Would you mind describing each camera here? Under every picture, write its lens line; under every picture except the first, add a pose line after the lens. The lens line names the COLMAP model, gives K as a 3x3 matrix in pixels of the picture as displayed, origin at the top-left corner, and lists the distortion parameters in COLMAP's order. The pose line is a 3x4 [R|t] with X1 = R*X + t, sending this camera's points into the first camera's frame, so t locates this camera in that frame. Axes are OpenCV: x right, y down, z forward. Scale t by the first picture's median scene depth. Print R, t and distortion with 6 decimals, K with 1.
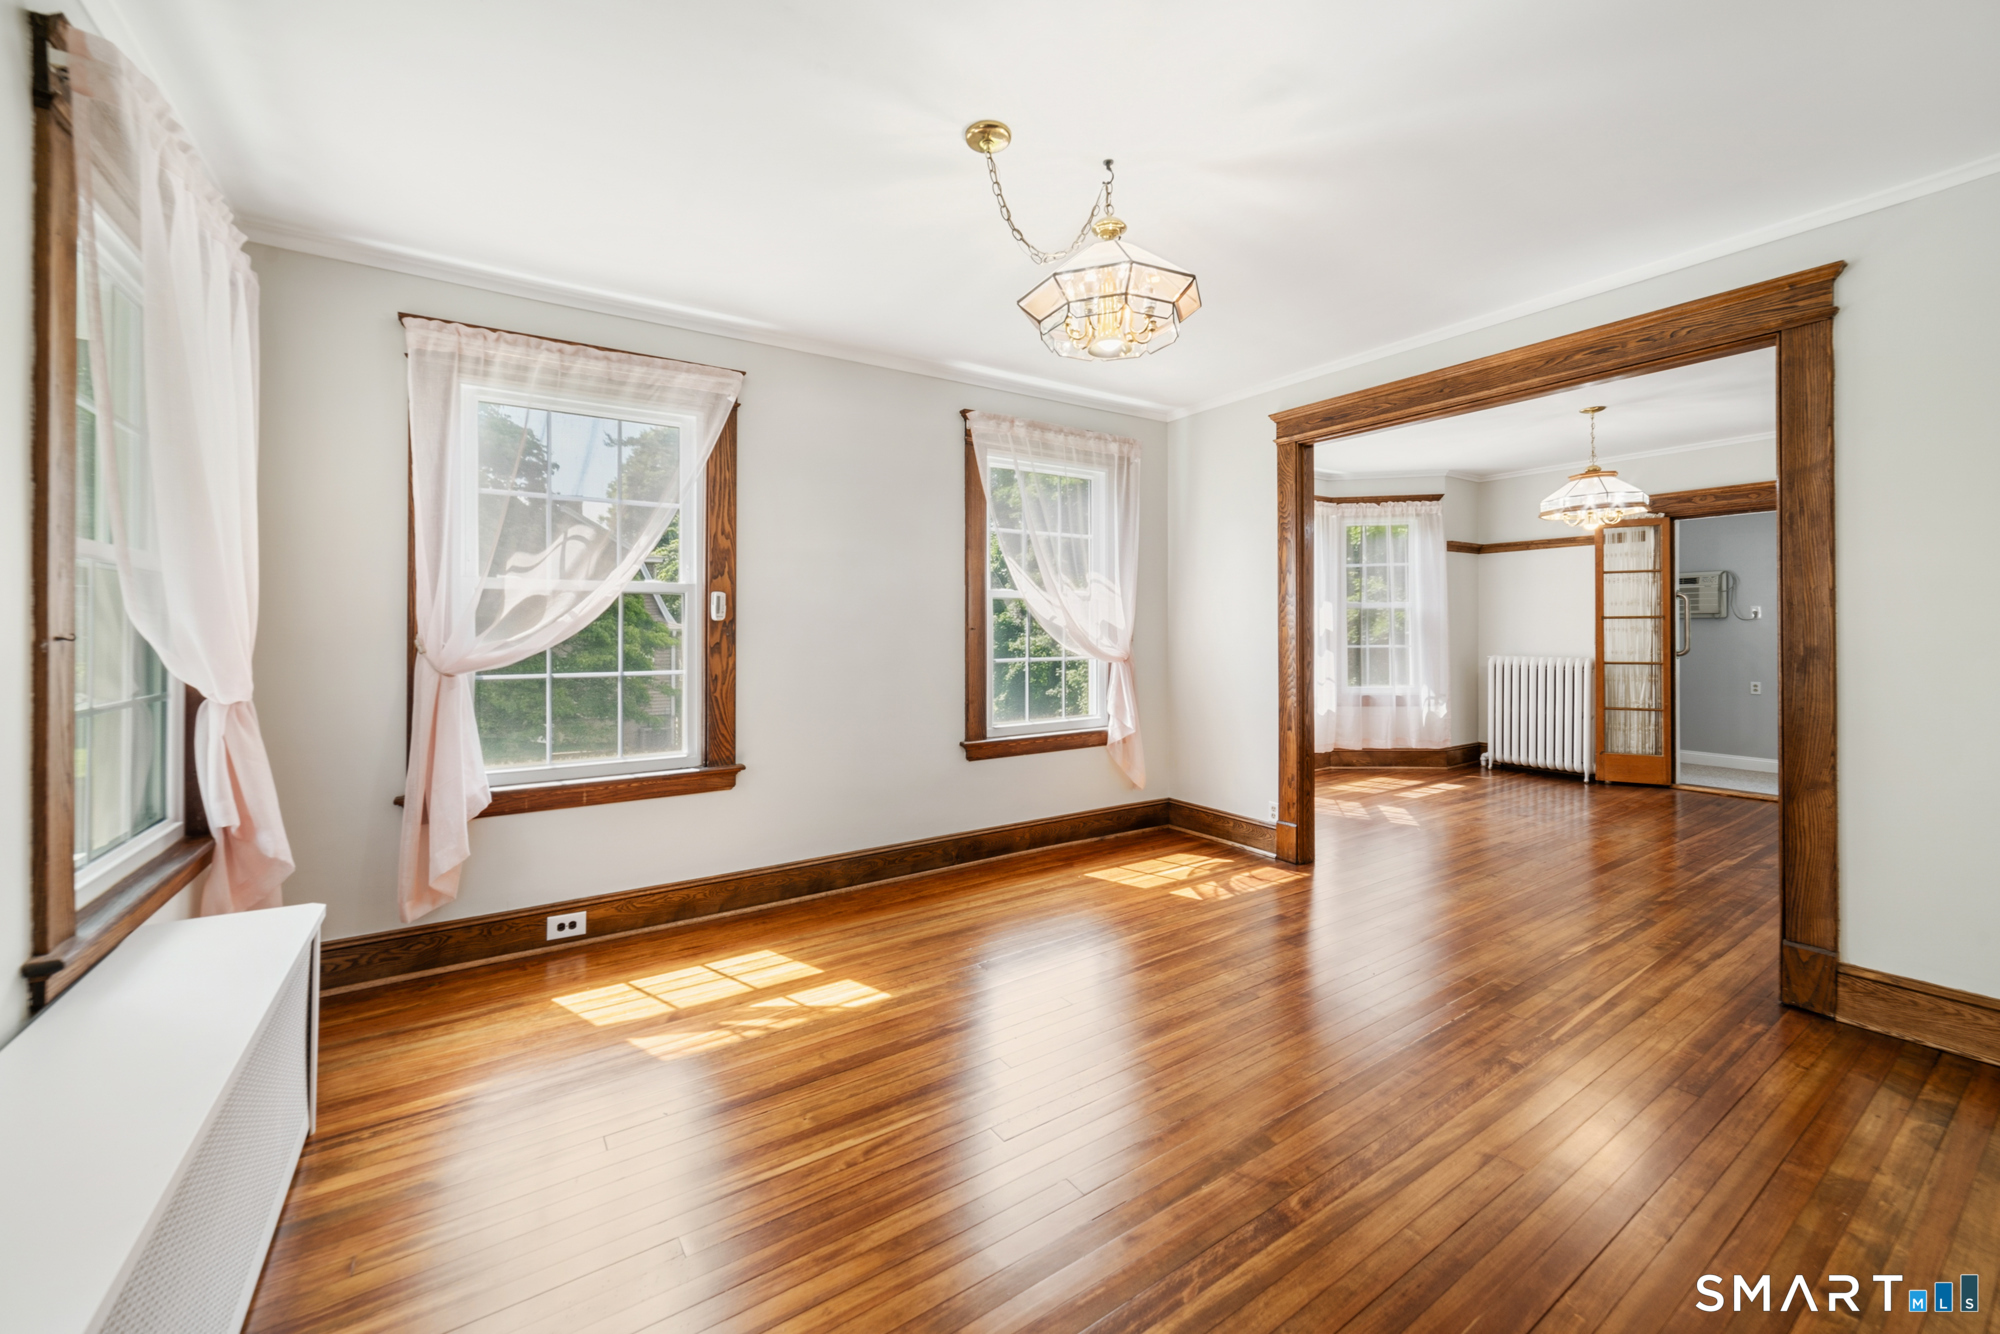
lens RADIAL K [[780.4, 0, 1009.3], [0, 780.4, 635.6], [0, 0, 1]] dist [0.001224, 0.000726]
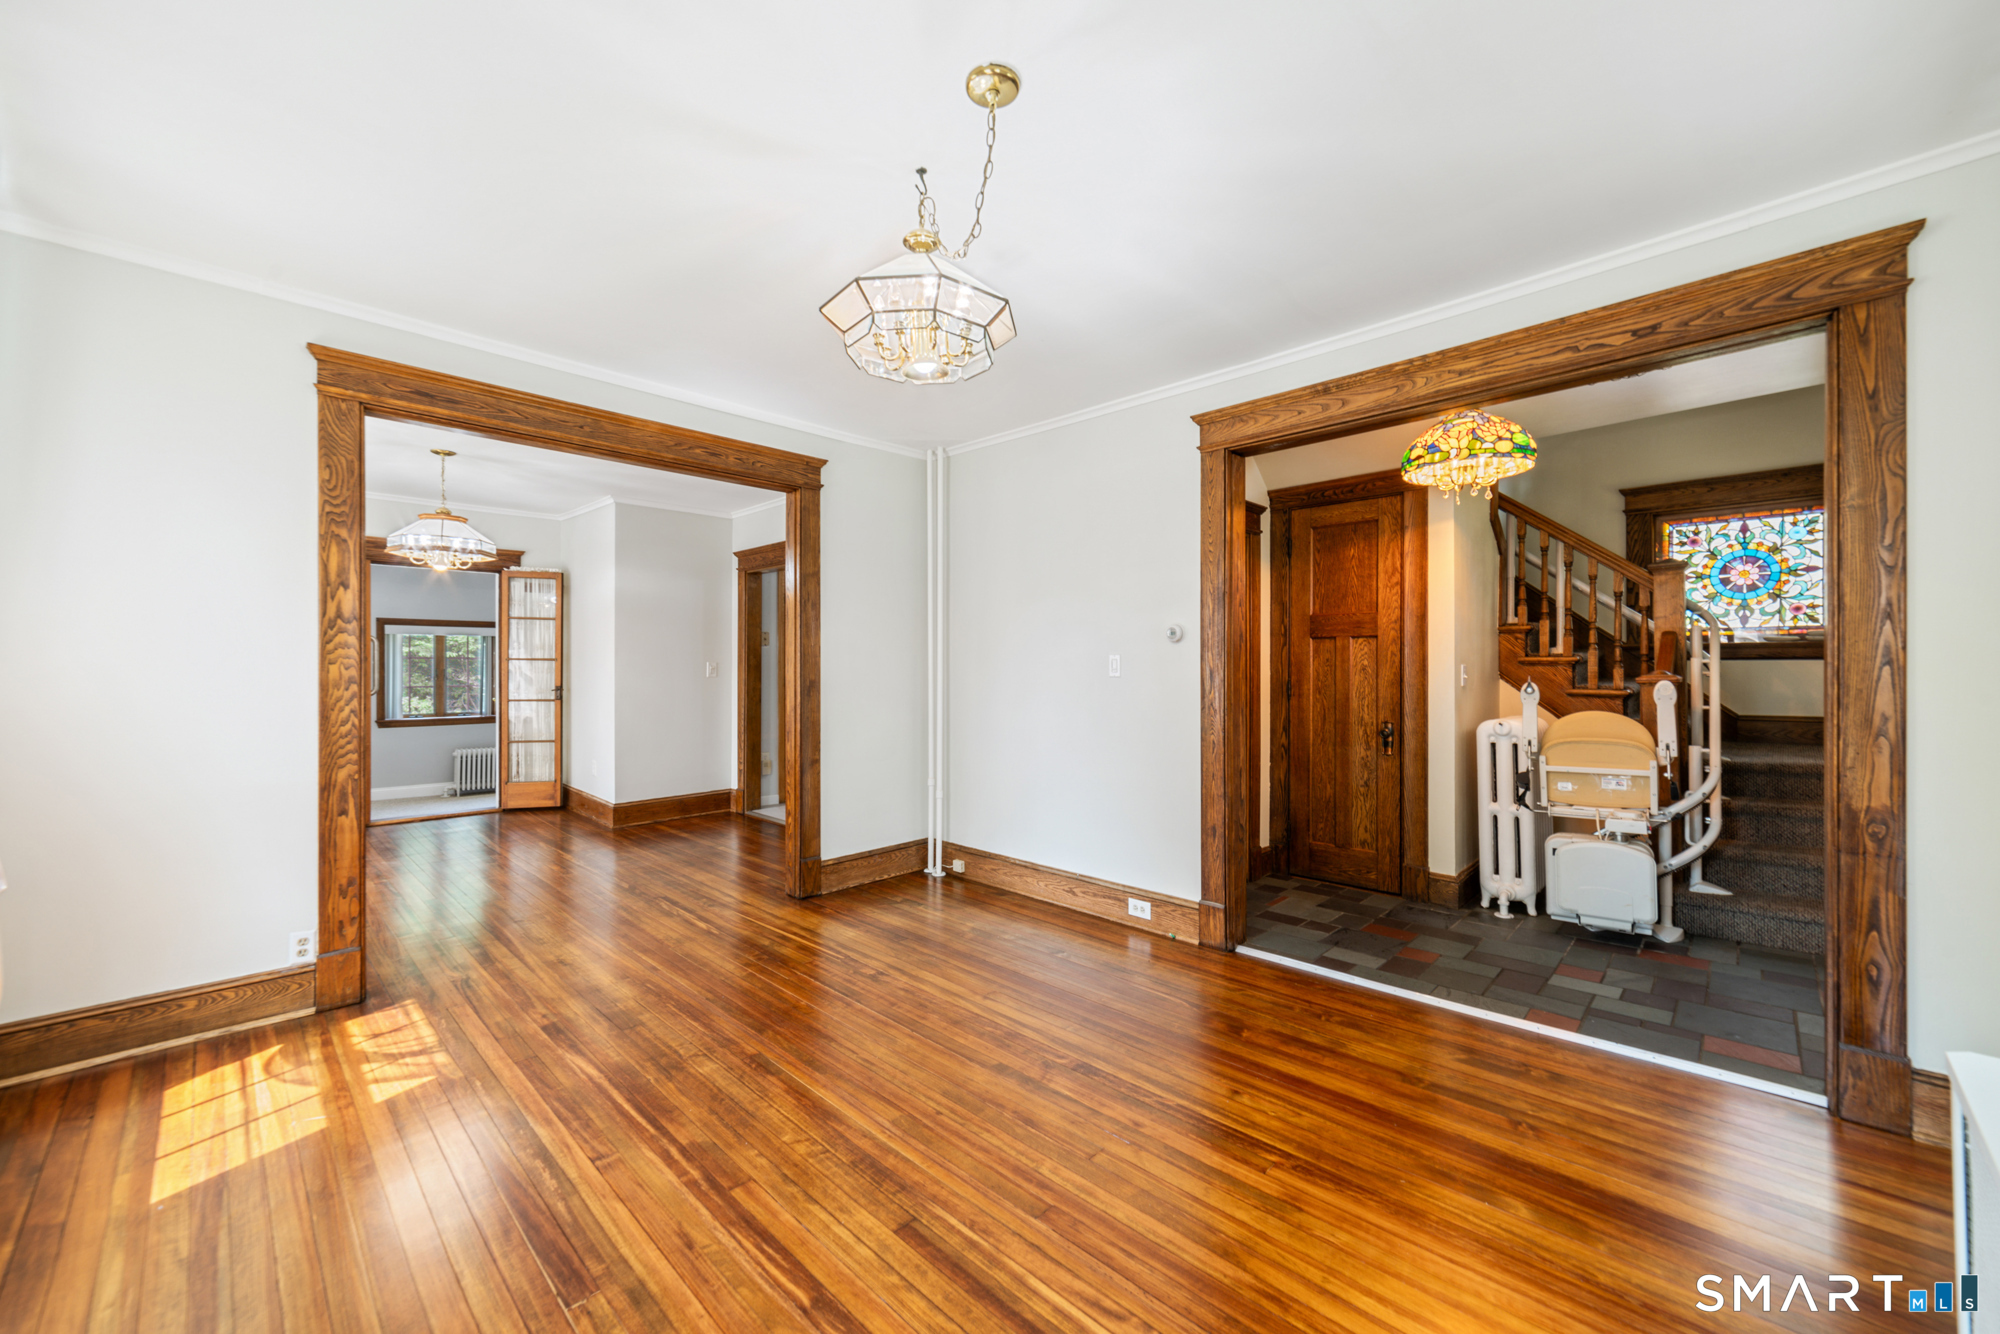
lens RADIAL K [[769.2, 0, 991.9], [0, 769.2, 667.9], [0, 0, 1]] dist [-0.001044, 0.002480]
pose [[-0.185954, 0.004997, 0.982546, -0.624043], [0.008165, 0.999960, -0.003541, -0.001723], [-0.982525, 0.007364, -0.185988, 0.848010]]
